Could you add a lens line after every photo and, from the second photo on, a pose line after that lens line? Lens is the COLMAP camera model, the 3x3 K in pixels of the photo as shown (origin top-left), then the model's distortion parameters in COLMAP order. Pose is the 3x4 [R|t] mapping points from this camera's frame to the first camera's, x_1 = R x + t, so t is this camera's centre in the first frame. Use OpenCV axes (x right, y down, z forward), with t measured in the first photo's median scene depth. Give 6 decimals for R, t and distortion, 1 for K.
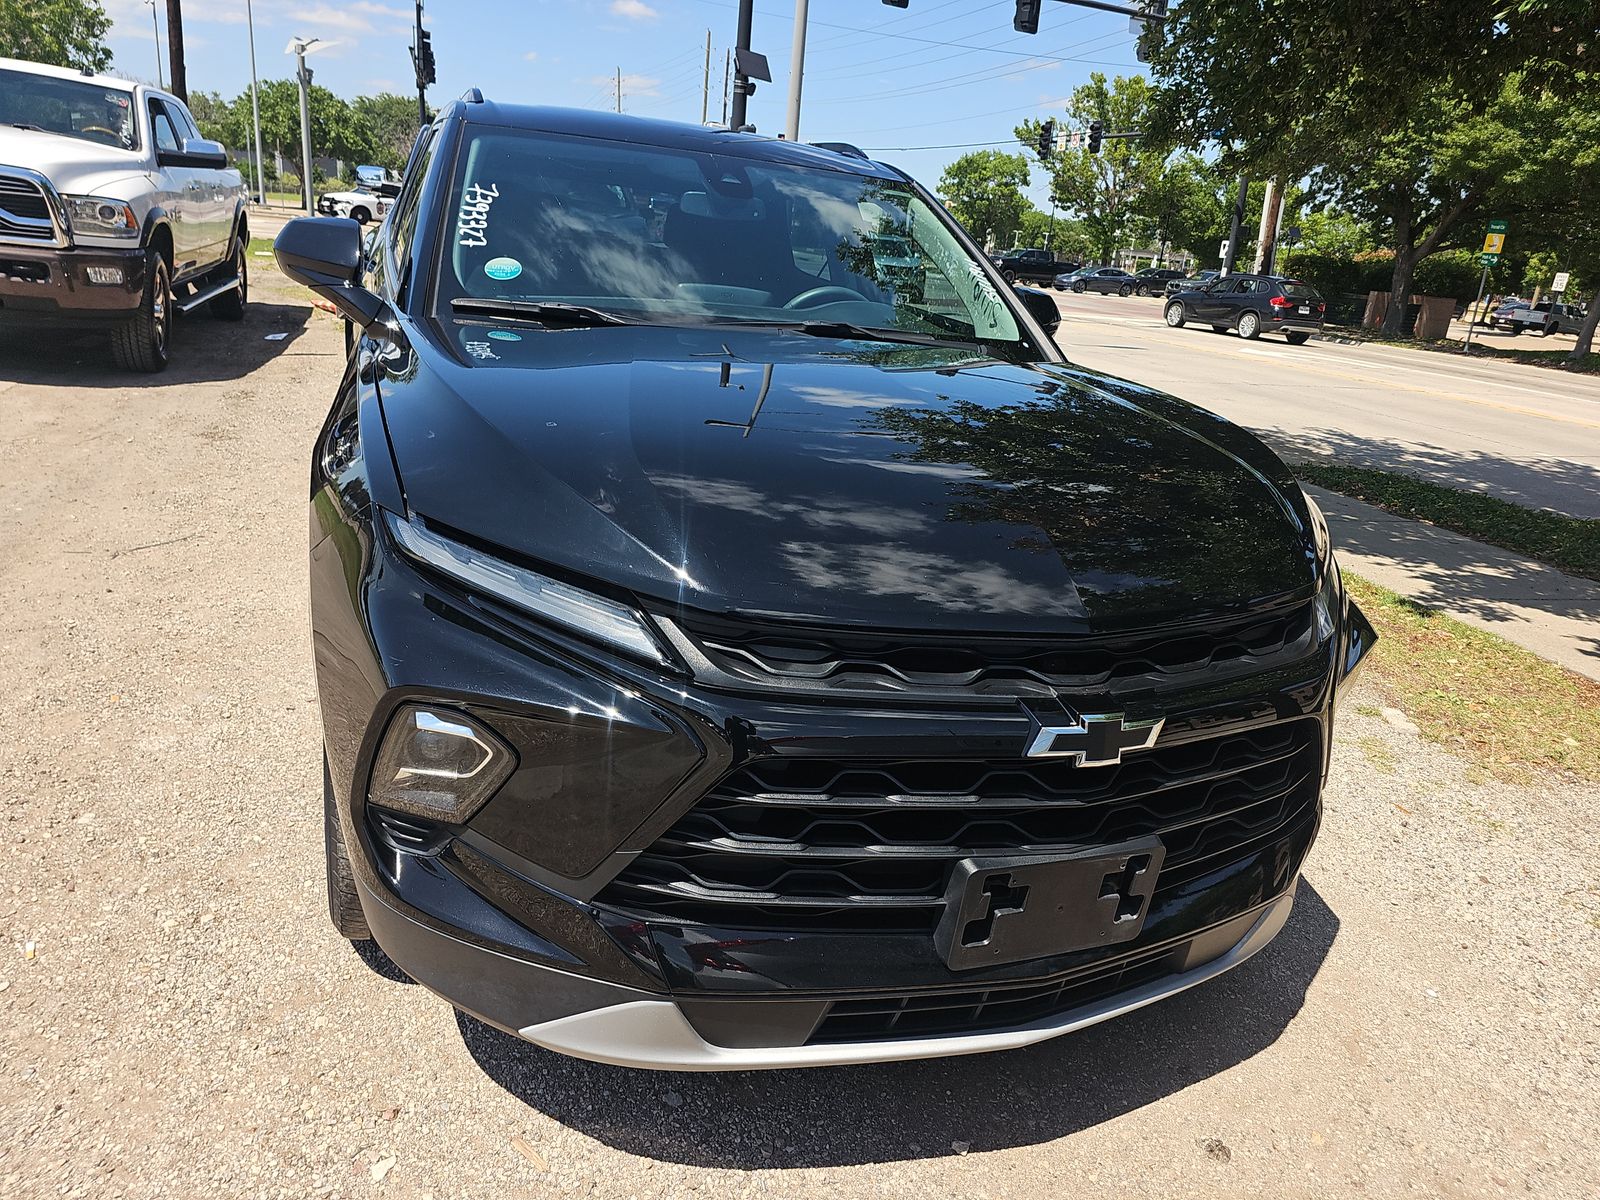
lens RADIAL K [[1087.0, 0, 847.2], [0, 1087.0, 618.0], [0, 0, 1]] dist [0.033632, -0.027643]
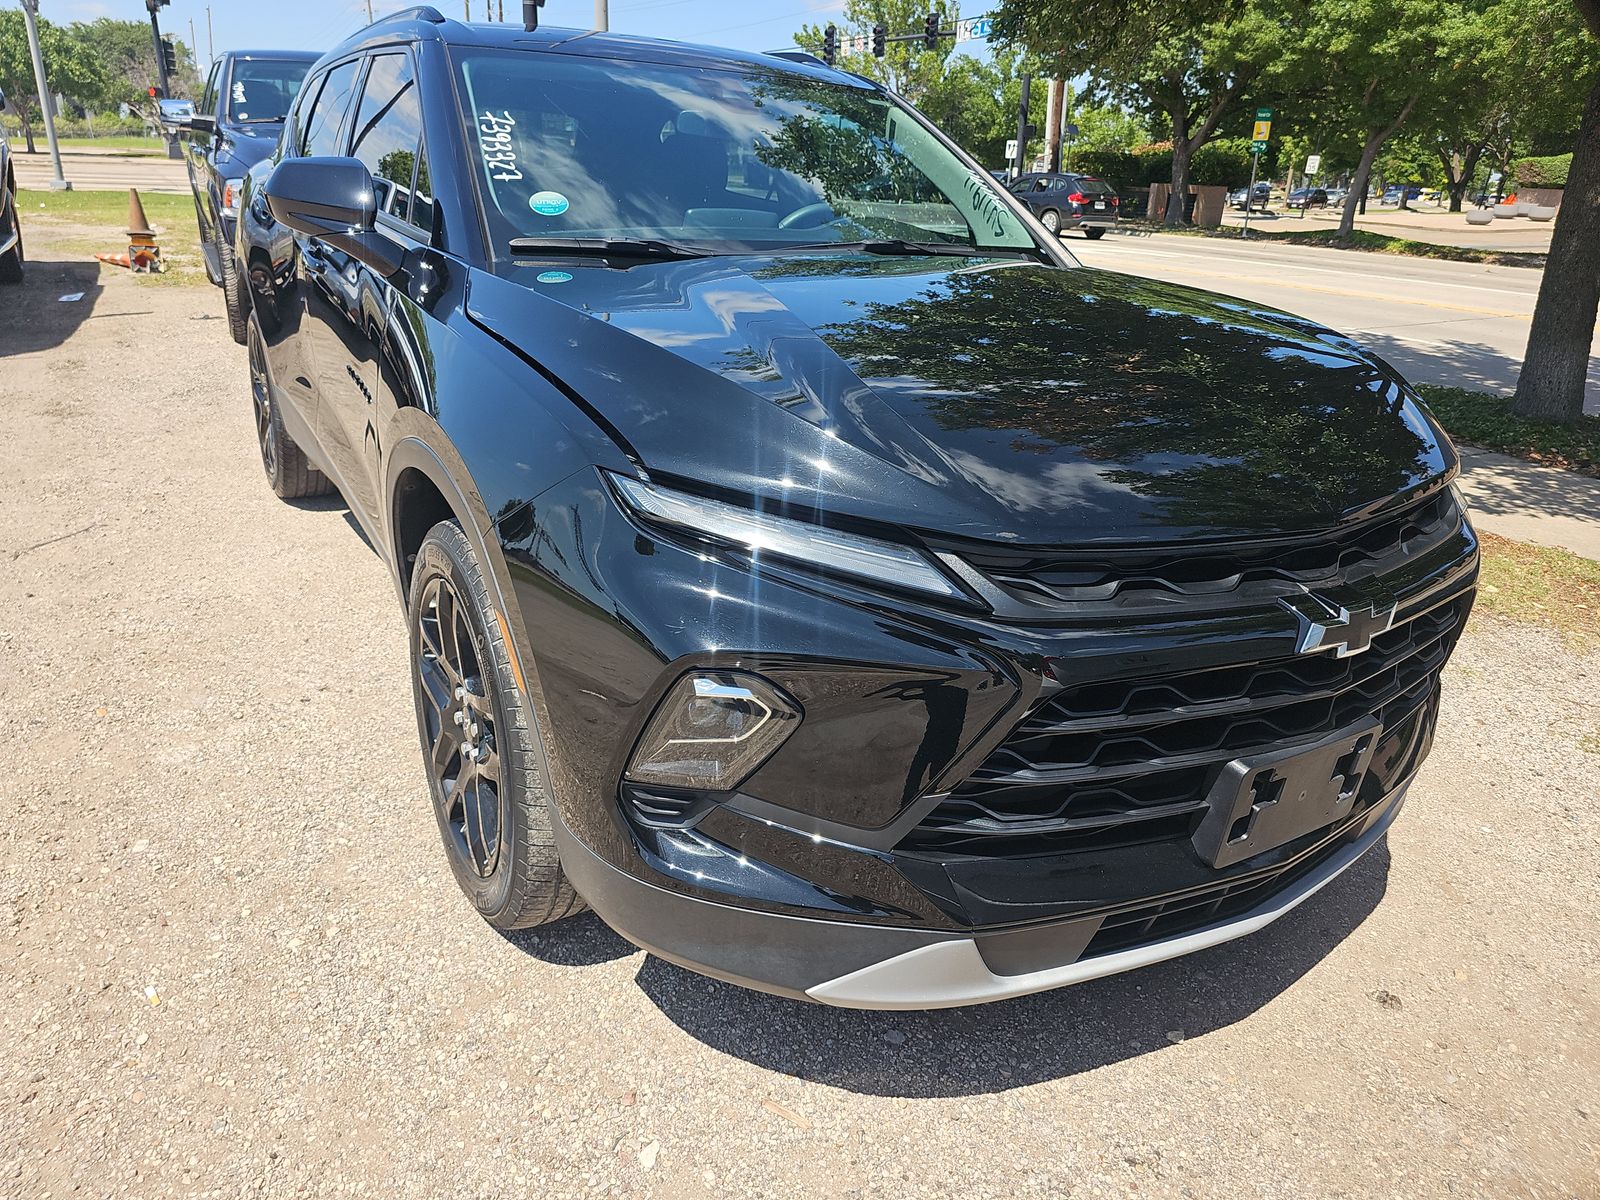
lens RADIAL K [[1087.0, 0, 799.8], [0, 1087.0, 593.2], [0, 0, 1]] dist [0.033632, -0.027643]
pose [[0.983837, -0.107268, 0.143380, -0.292999], [0.100097, 0.993381, 0.056340, -0.022548], [-0.148475, -0.041077, 0.988063, 0.039036]]
